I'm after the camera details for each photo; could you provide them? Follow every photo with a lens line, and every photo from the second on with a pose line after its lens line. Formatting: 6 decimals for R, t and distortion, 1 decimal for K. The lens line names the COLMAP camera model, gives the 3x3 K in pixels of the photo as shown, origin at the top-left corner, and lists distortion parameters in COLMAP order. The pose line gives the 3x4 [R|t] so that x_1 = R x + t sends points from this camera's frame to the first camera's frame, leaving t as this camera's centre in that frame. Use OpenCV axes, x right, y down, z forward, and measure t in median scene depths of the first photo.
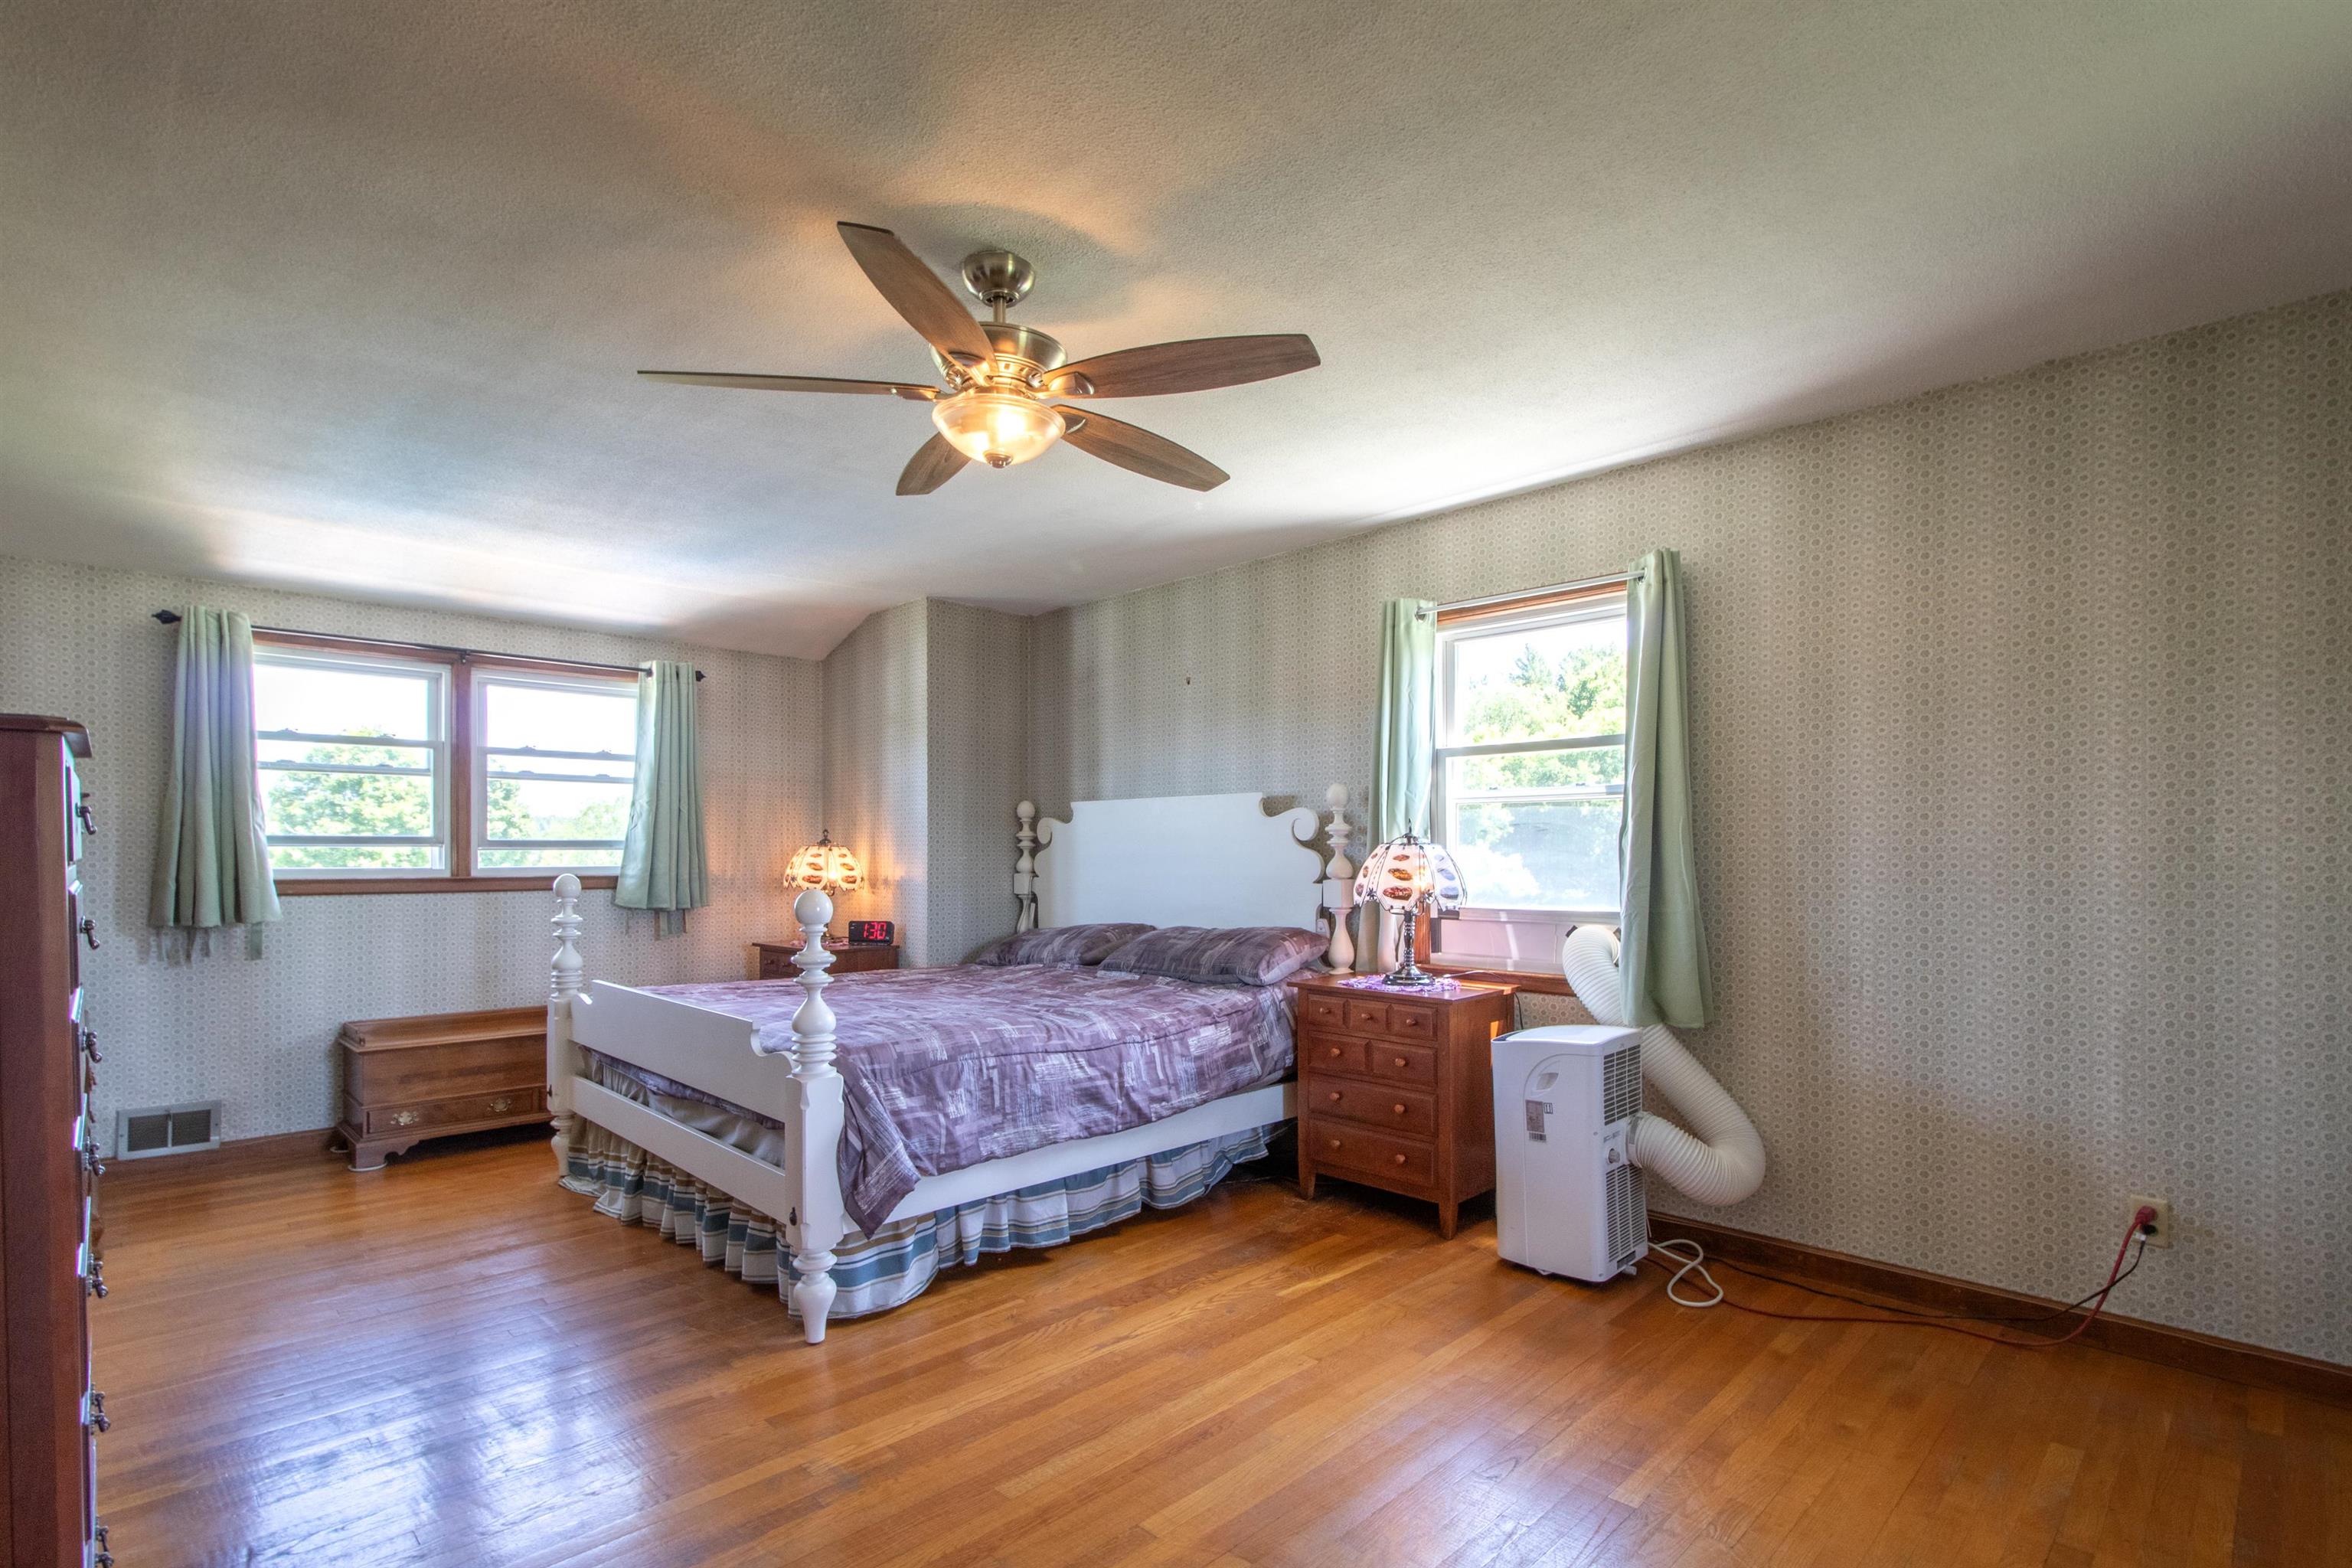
lens RADIAL K [[1099.7, 0, 1178.6], [0, 1099.7, 862.4], [0, 0, 1]] dist [0.006624, -0.001313]
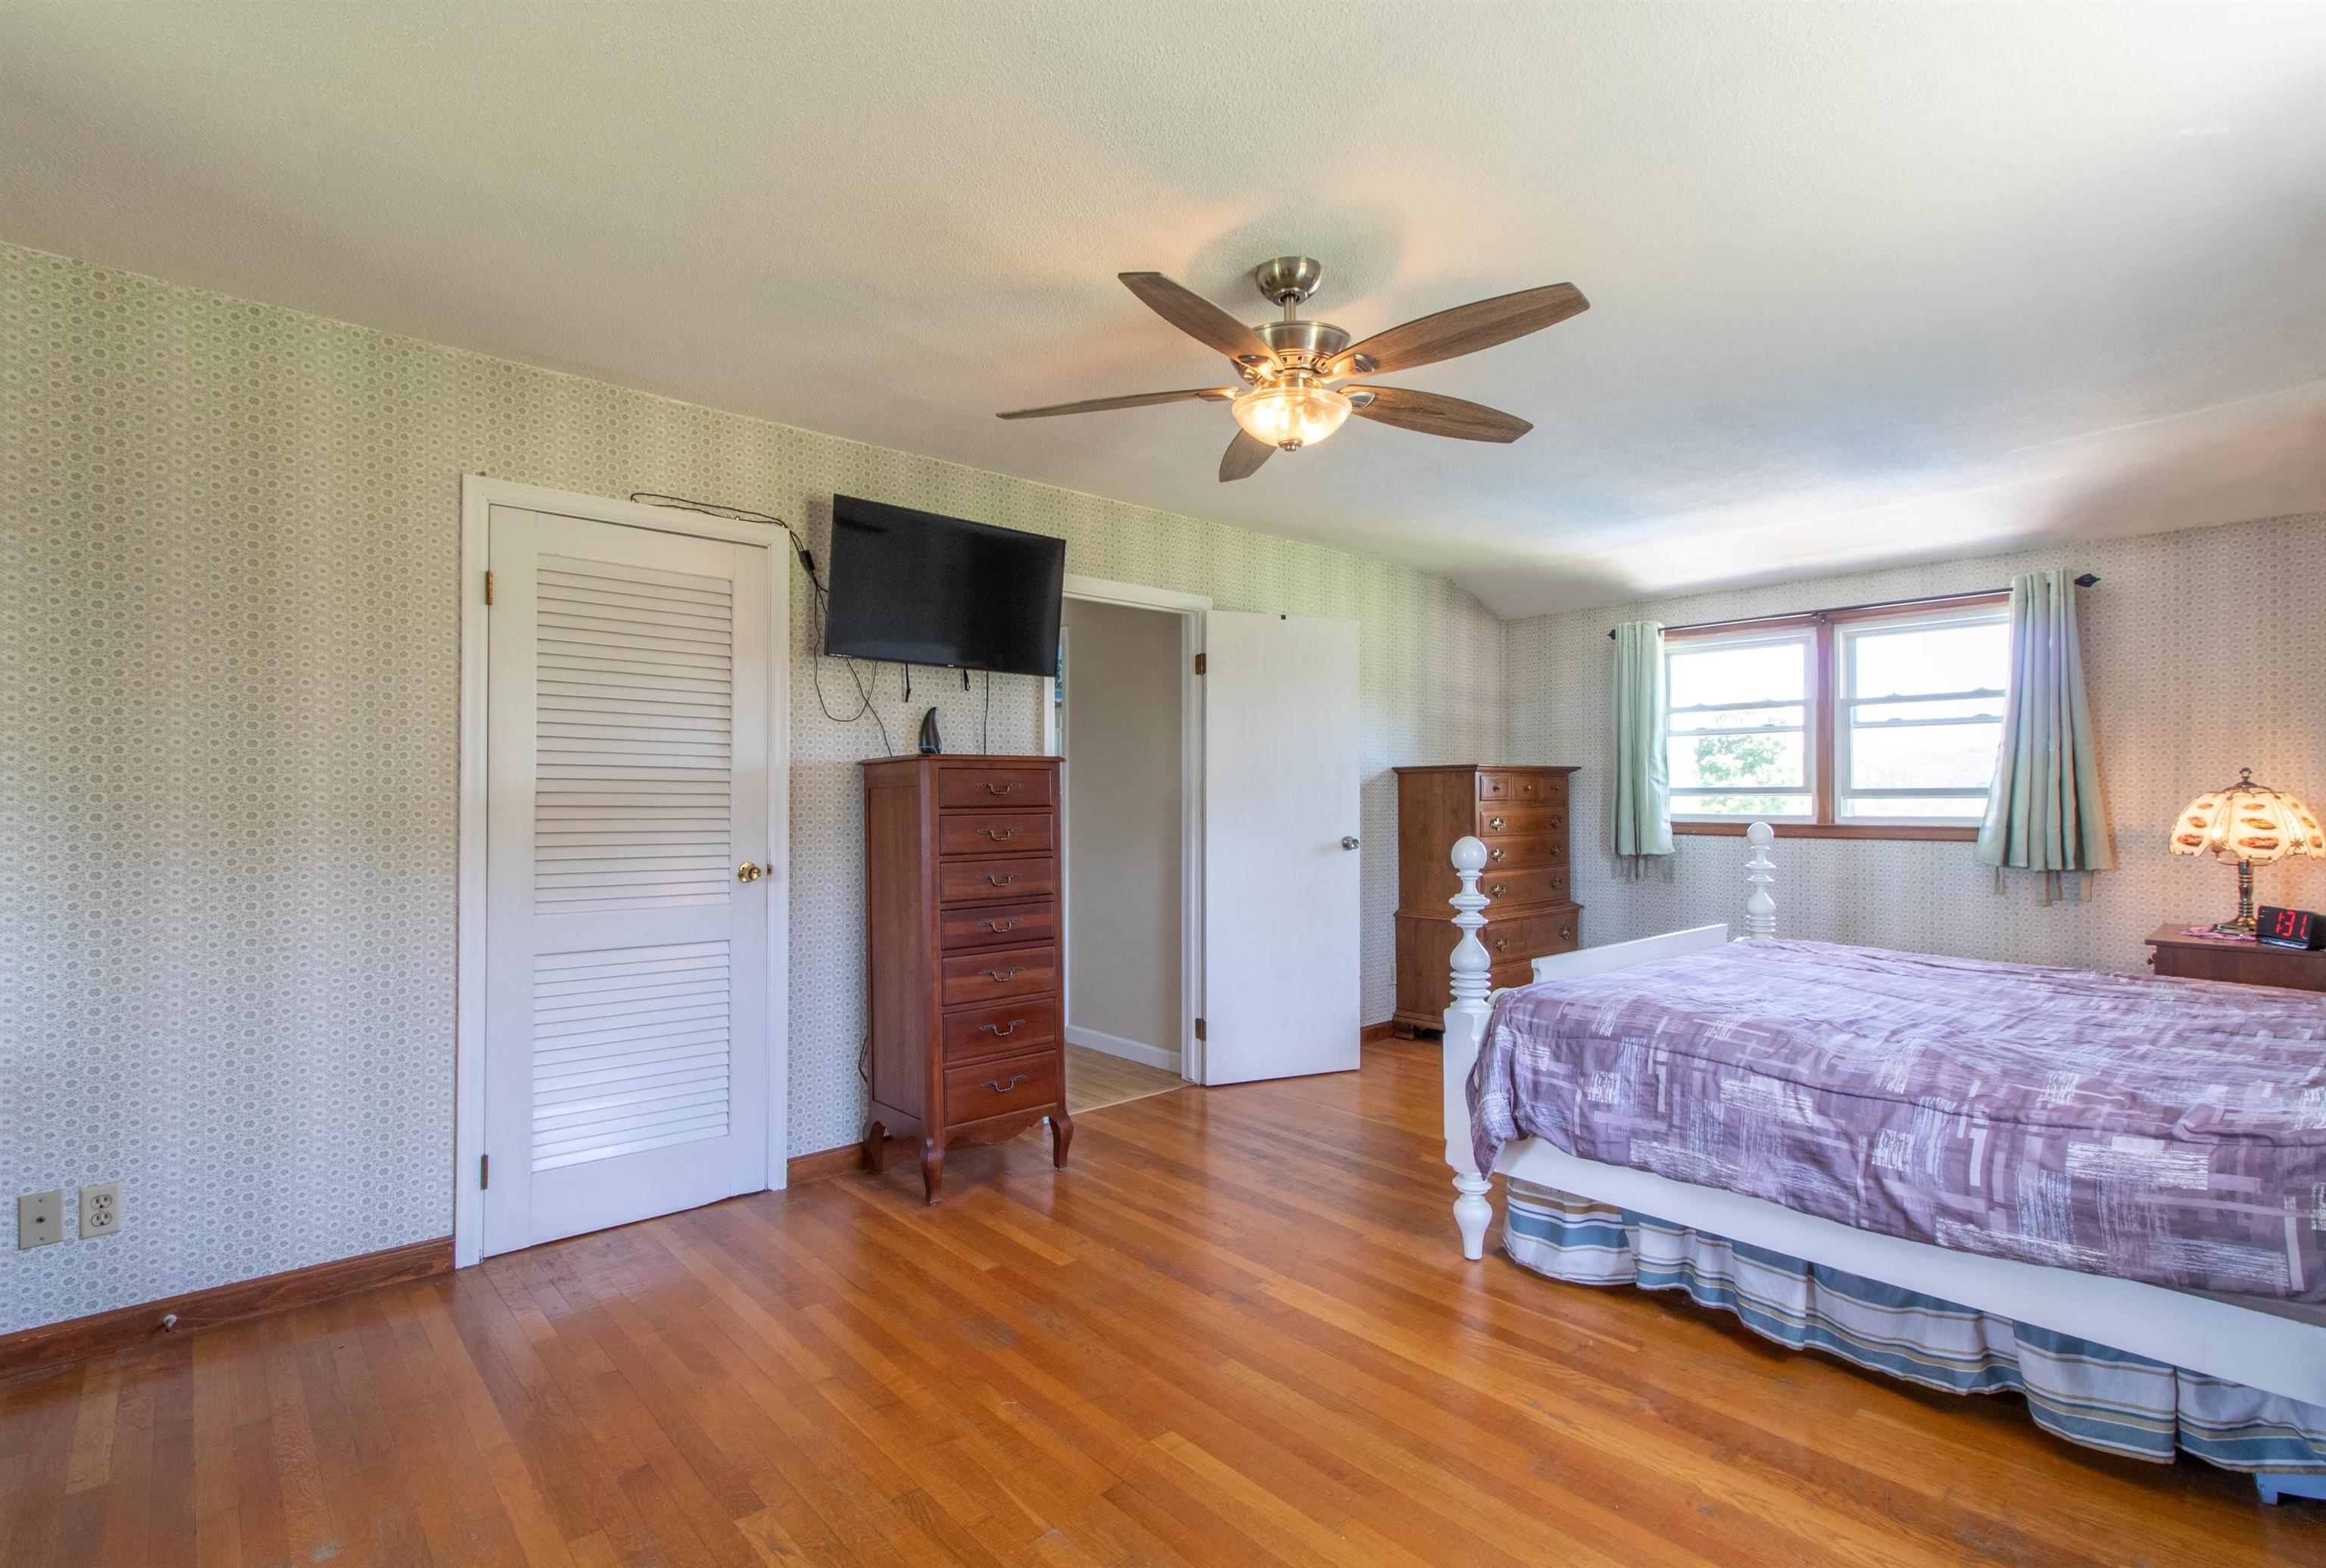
lens RADIAL K [[1098.1, 0, 1212.2], [0, 1098.1, 794.1], [0, 0, 1]] dist [0.004098, 0.002733]
pose [[-0.014045, -0.004069, -0.999893, 0.554167], [-0.008973, 0.999952, -0.003943, -0.007962], [0.999861, 0.008916, -0.014081, 0.562453]]
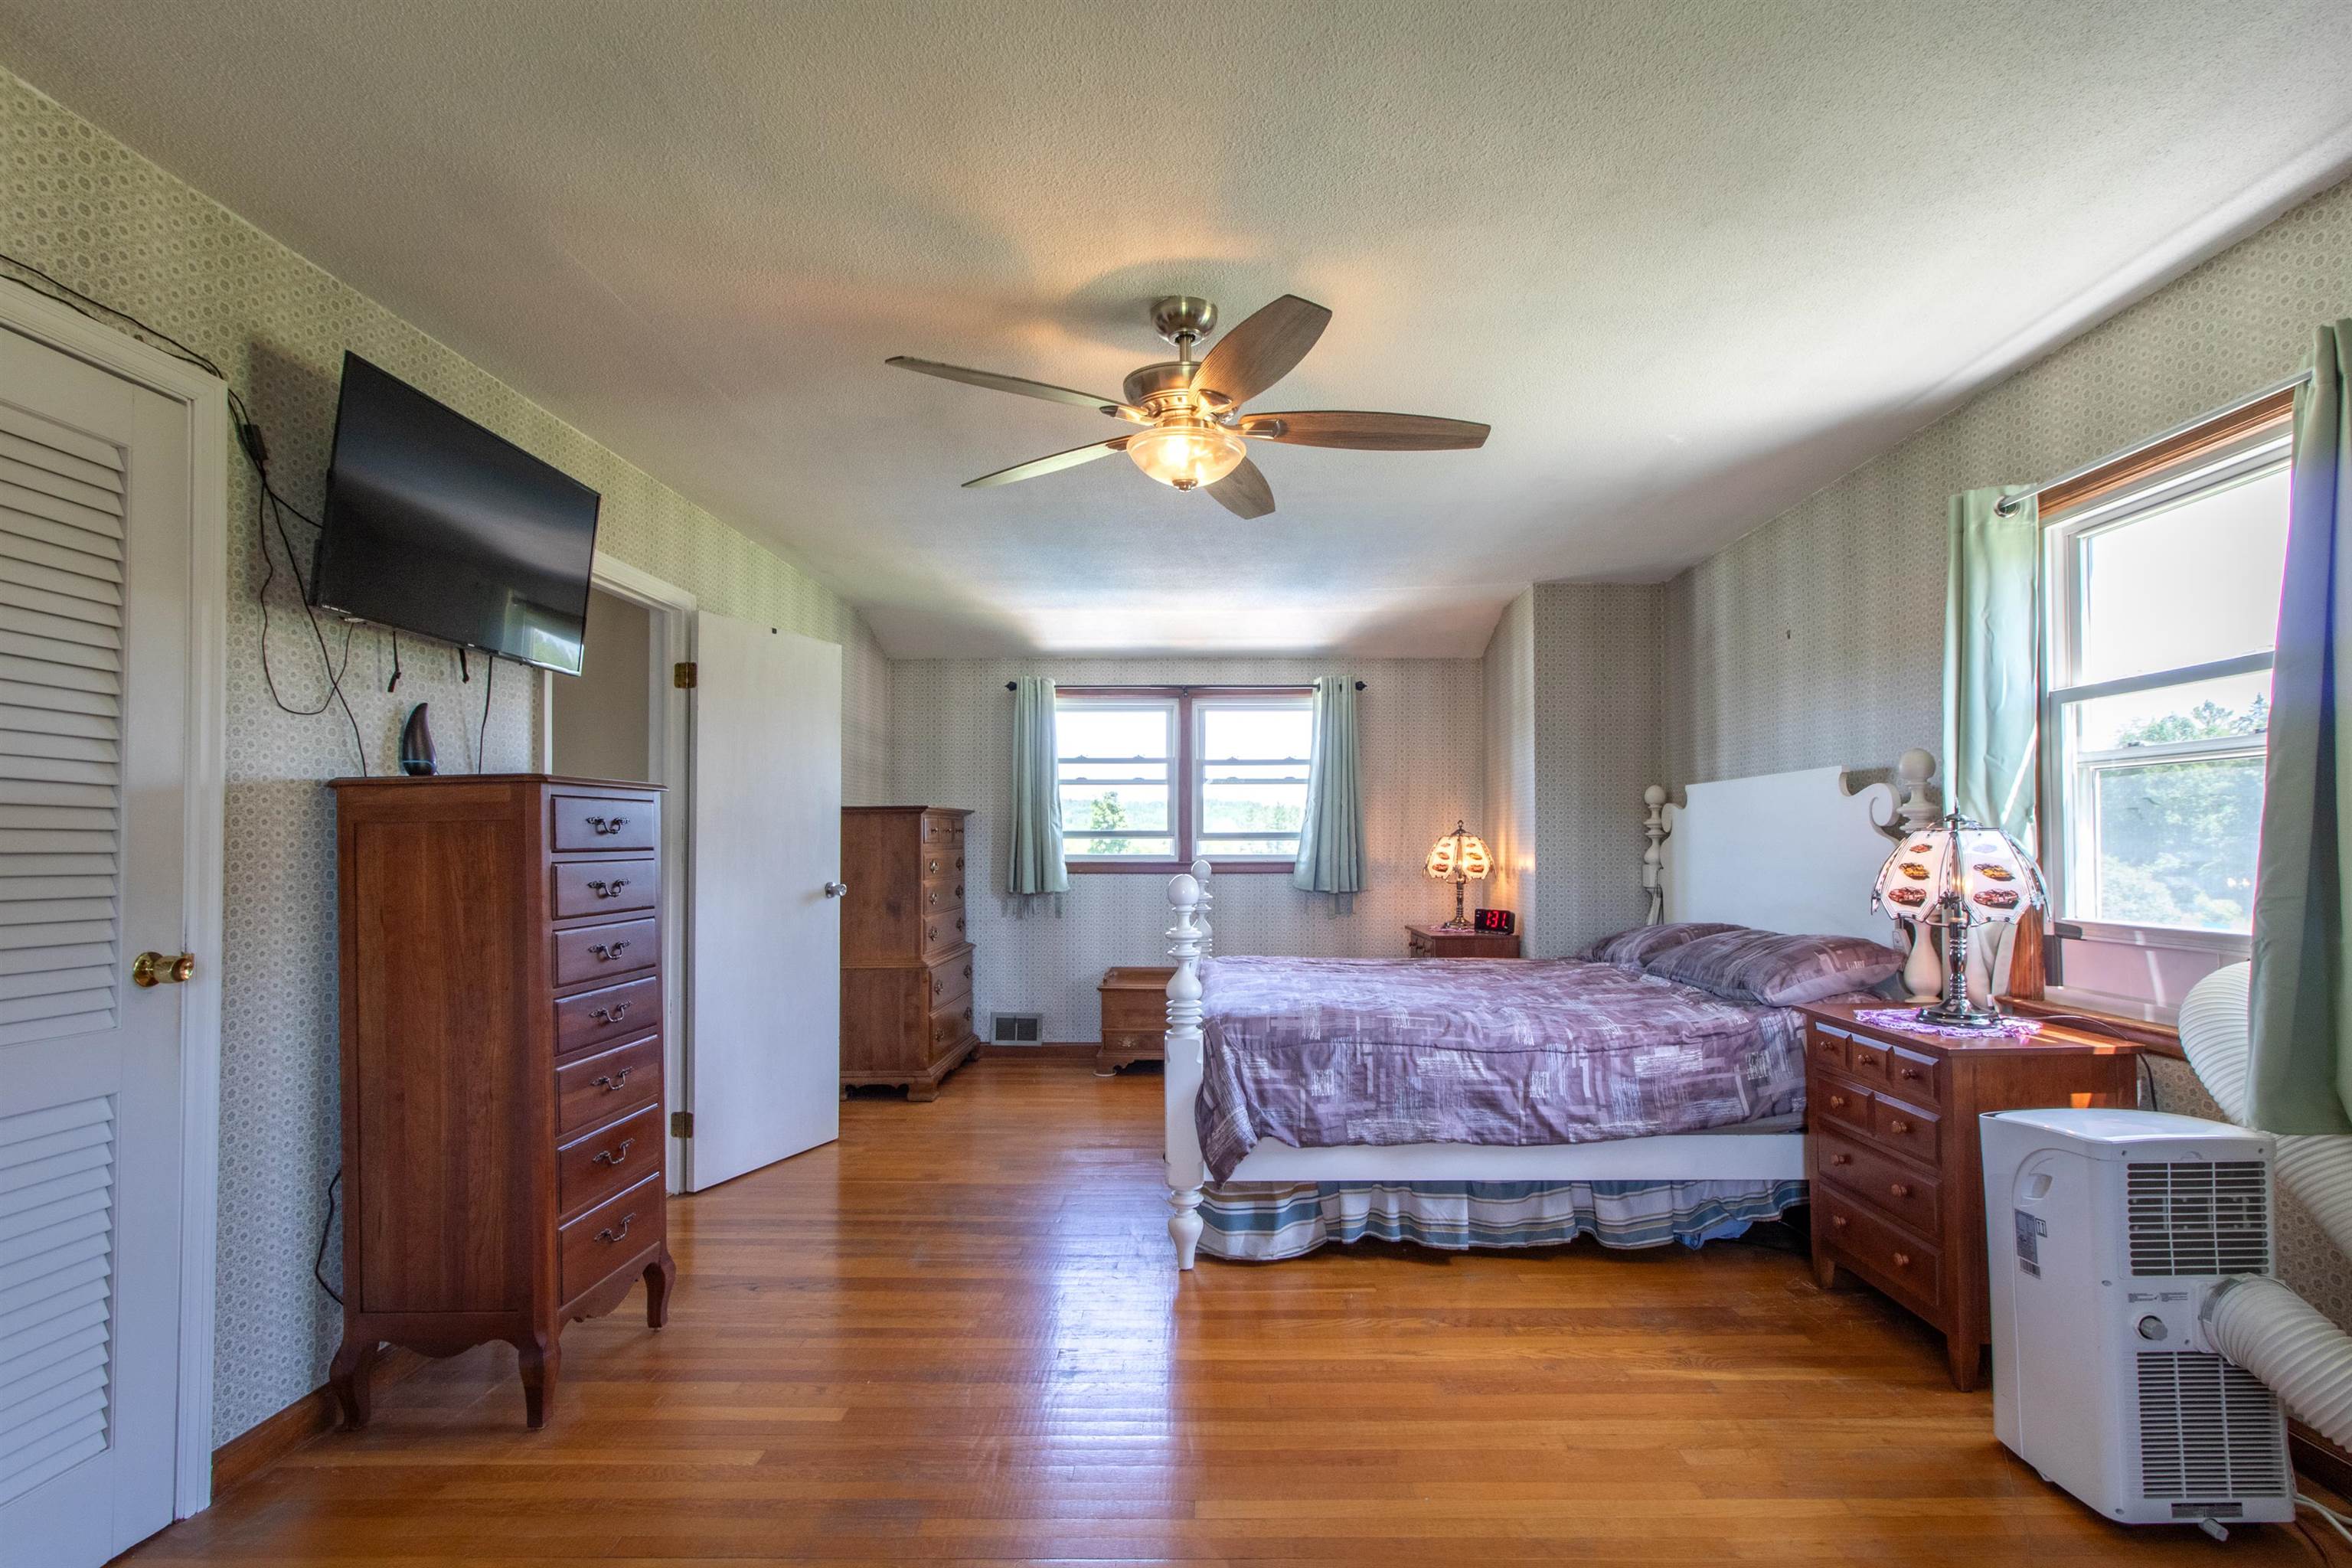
lens RADIAL K [[1099.7, 0, 1230.7], [0, 1099.7, 834.3], [0, 0, 1]] dist [0.006624, -0.001313]
pose [[0.718244, -0.006233, -0.695764, 0.375160], [-0.004475, 0.999898, -0.013578, -0.001763], [0.695777, 0.012866, 0.718143, 0.150290]]
